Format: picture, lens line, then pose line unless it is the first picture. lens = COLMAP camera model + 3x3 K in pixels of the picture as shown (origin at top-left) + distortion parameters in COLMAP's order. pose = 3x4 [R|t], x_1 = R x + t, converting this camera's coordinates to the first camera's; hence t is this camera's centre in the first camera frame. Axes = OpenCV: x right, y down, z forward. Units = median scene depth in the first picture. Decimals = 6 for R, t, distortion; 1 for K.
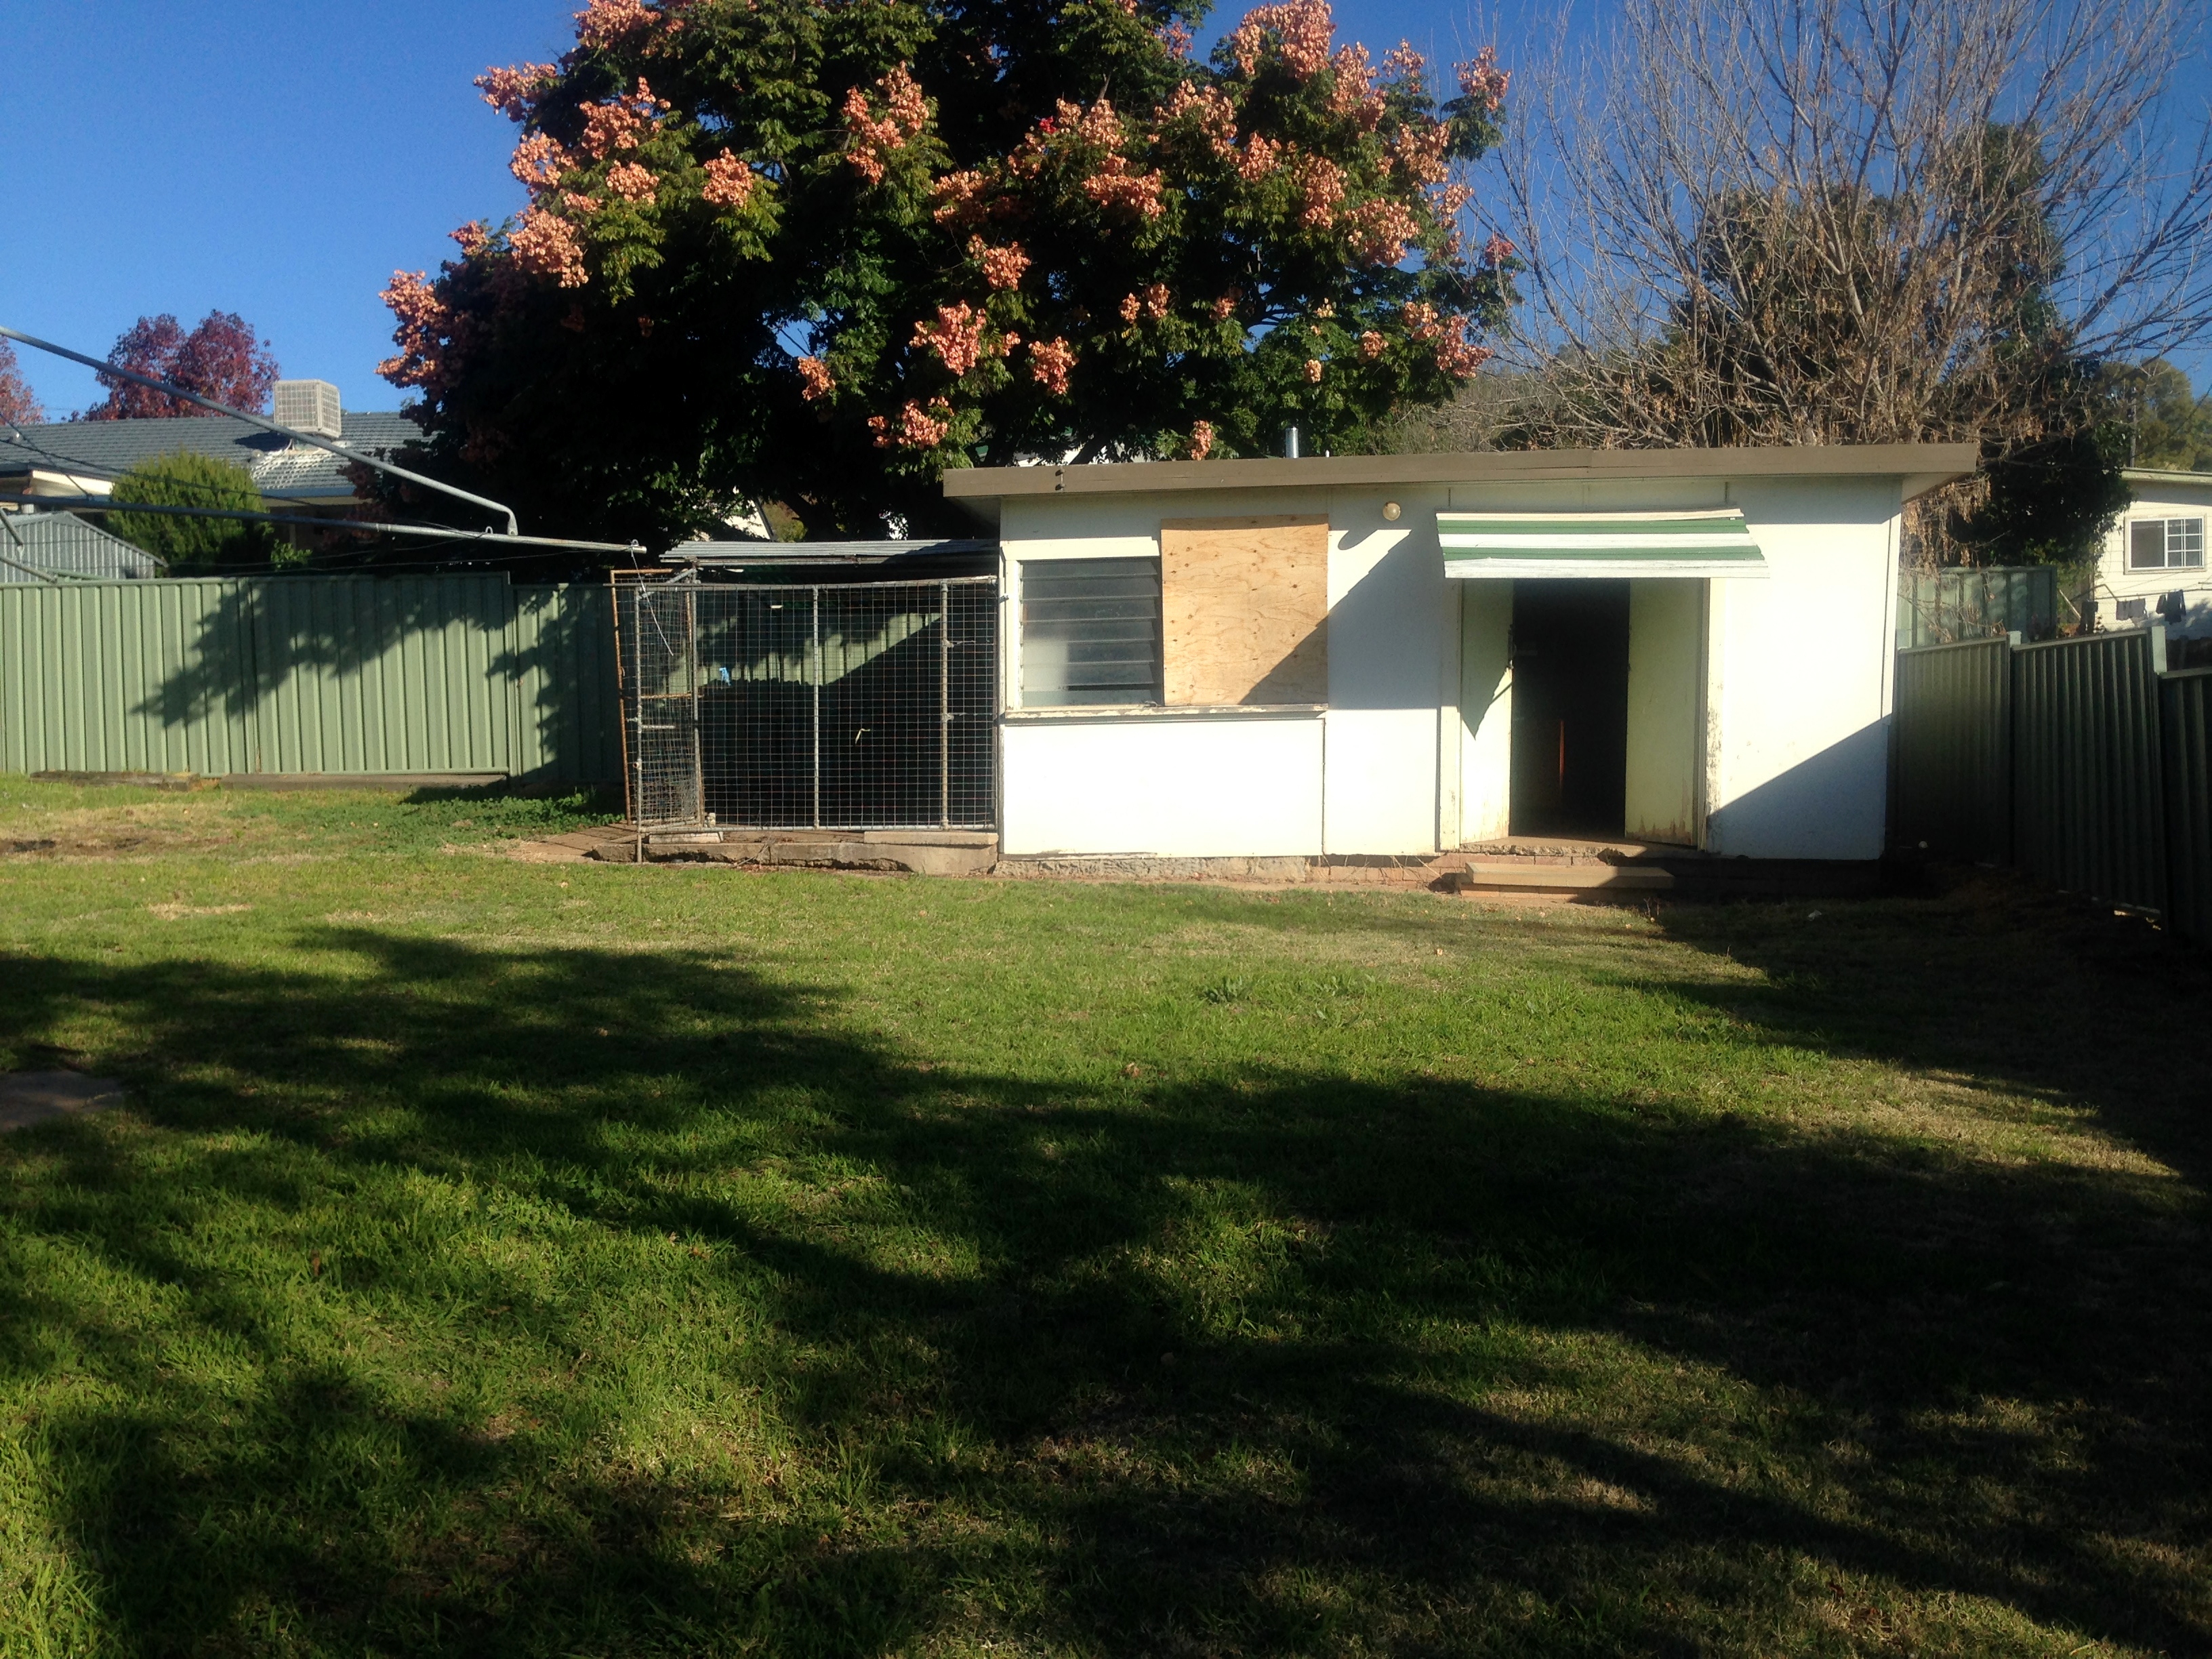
lens RADIAL K [[2021.9, 0, 1106.0], [0, 2021.9, 829.5], [0, 0, 1]] dist [0.079224, -0.166317]
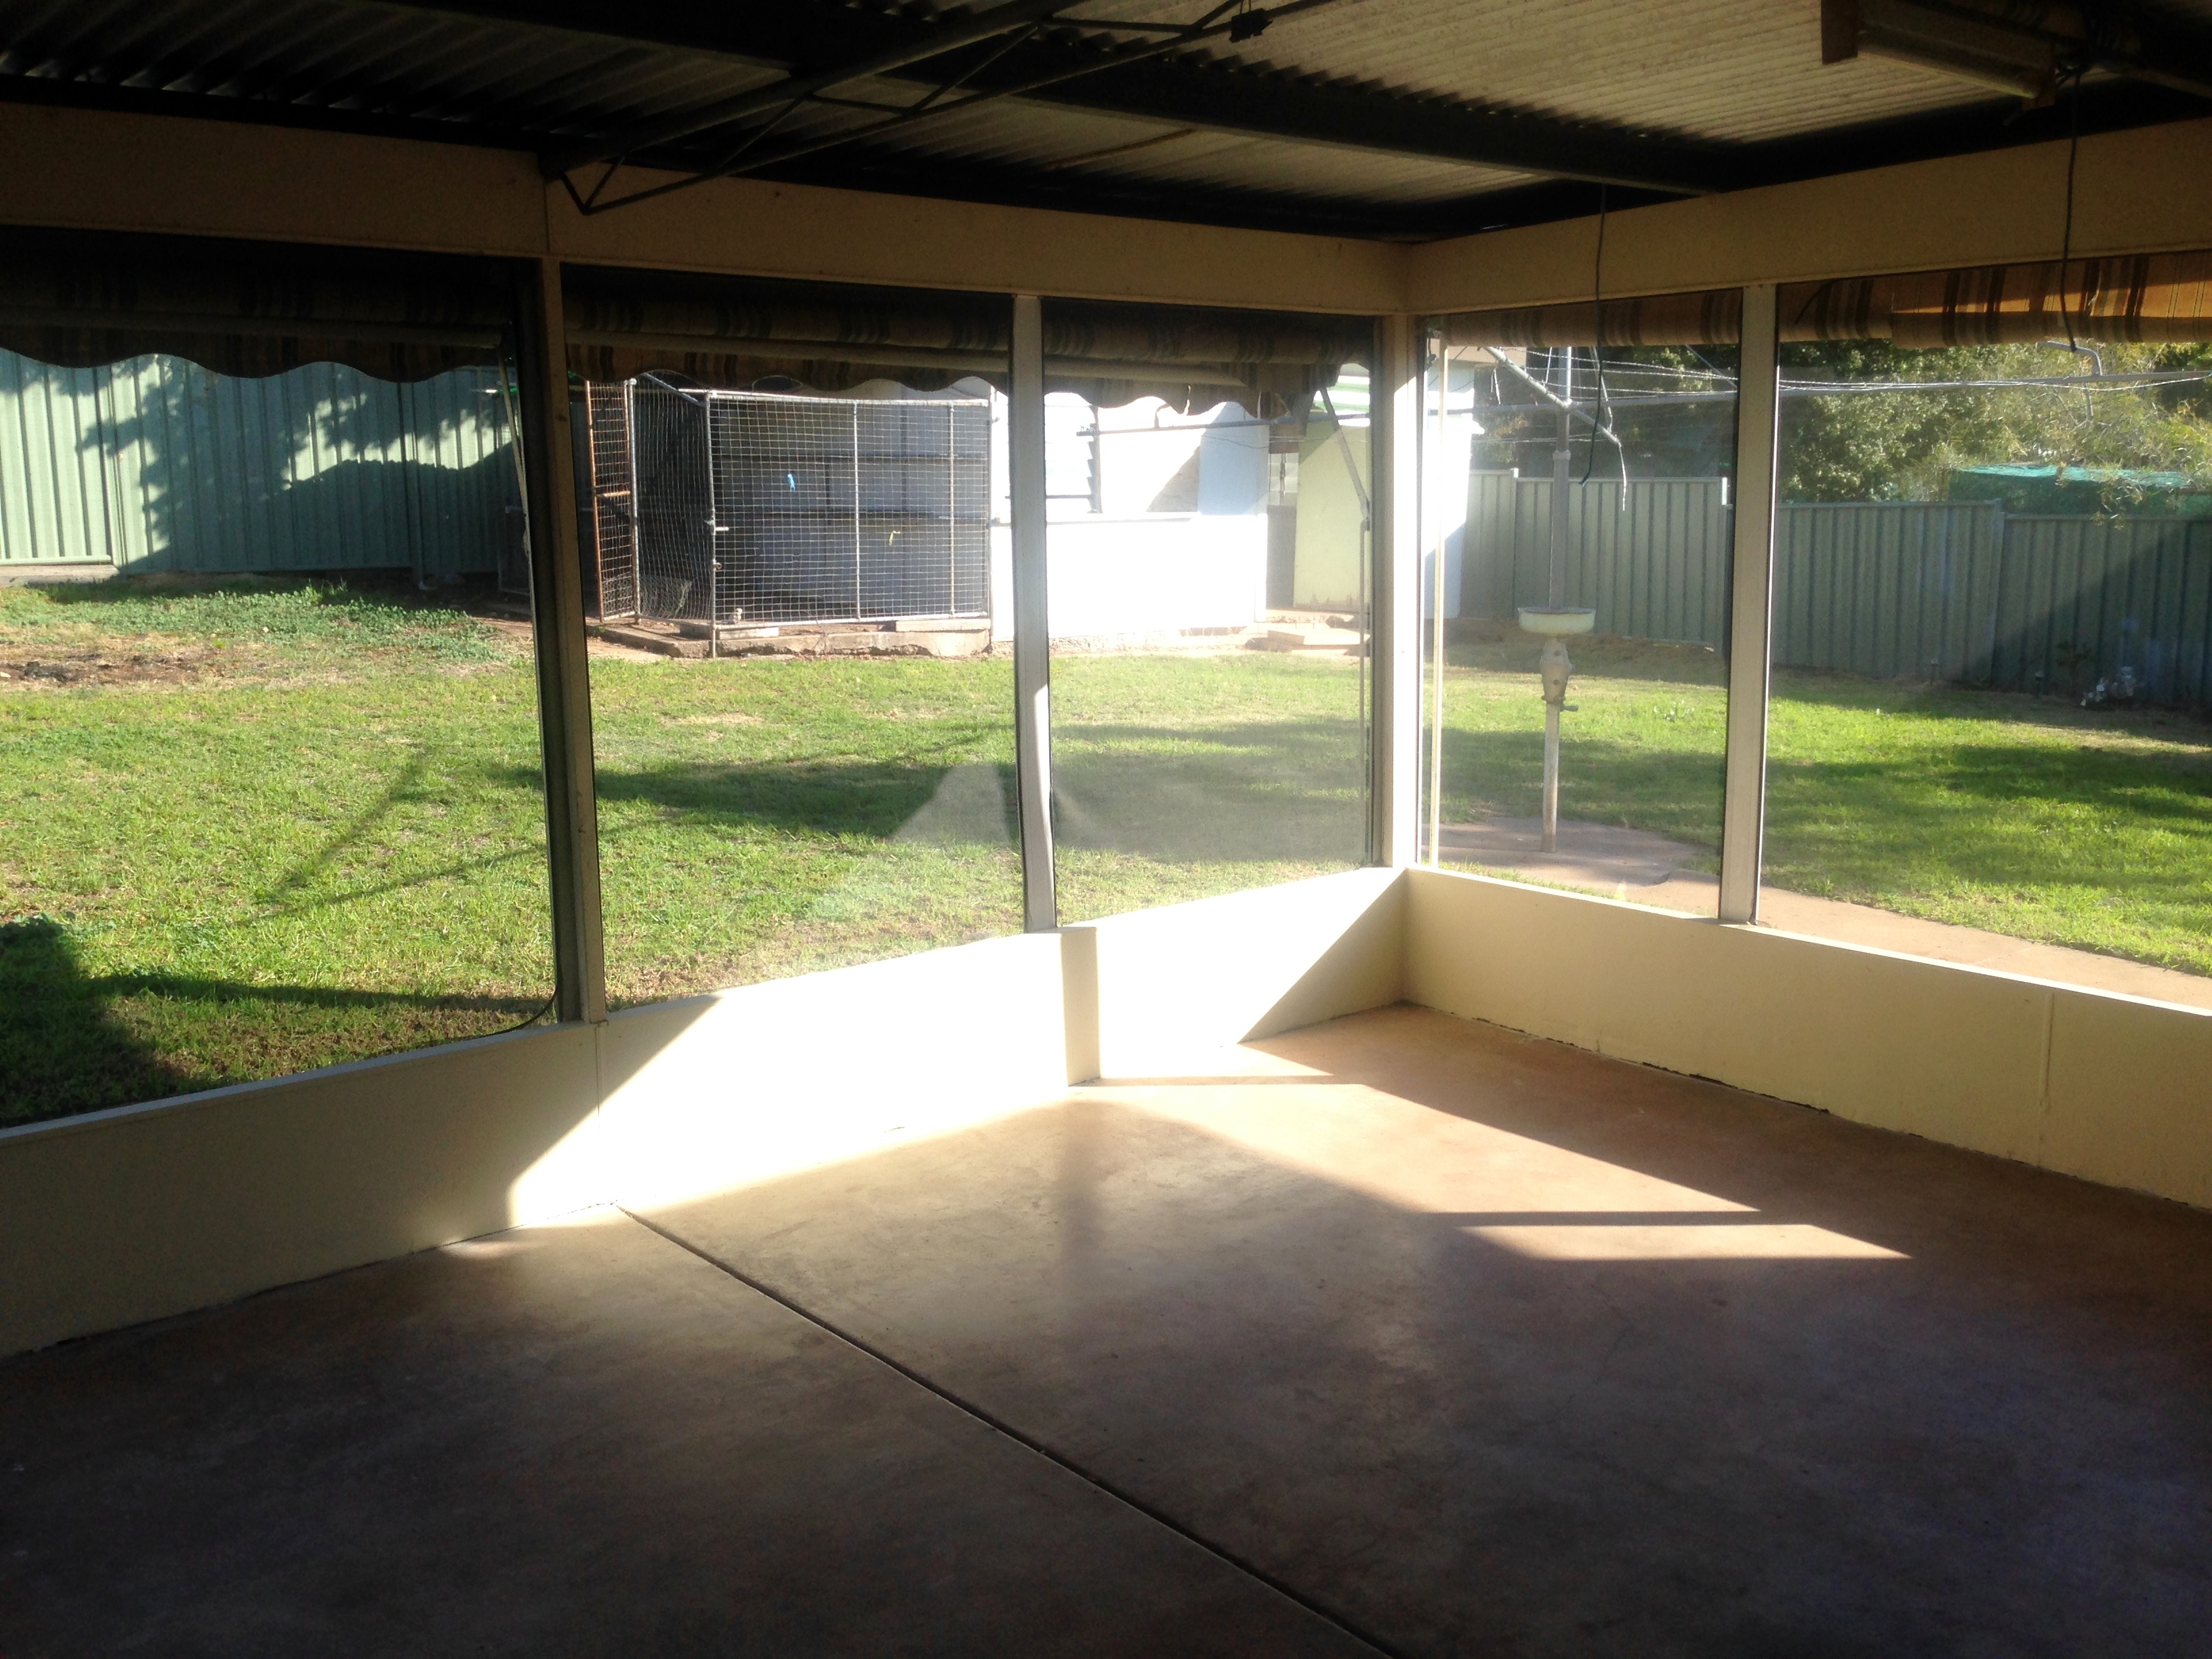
lens RADIAL K [[2021.9, 0, 1106.0], [0, 2021.9, 829.5], [0, 0, 1]] dist [0.079224, -0.166317]
pose [[0.705945, -0.106764, 0.700174, -0.625341], [0.016880, 0.990829, 0.134065, -0.025089], [-0.708065, -0.082824, 0.701273, 0.074160]]
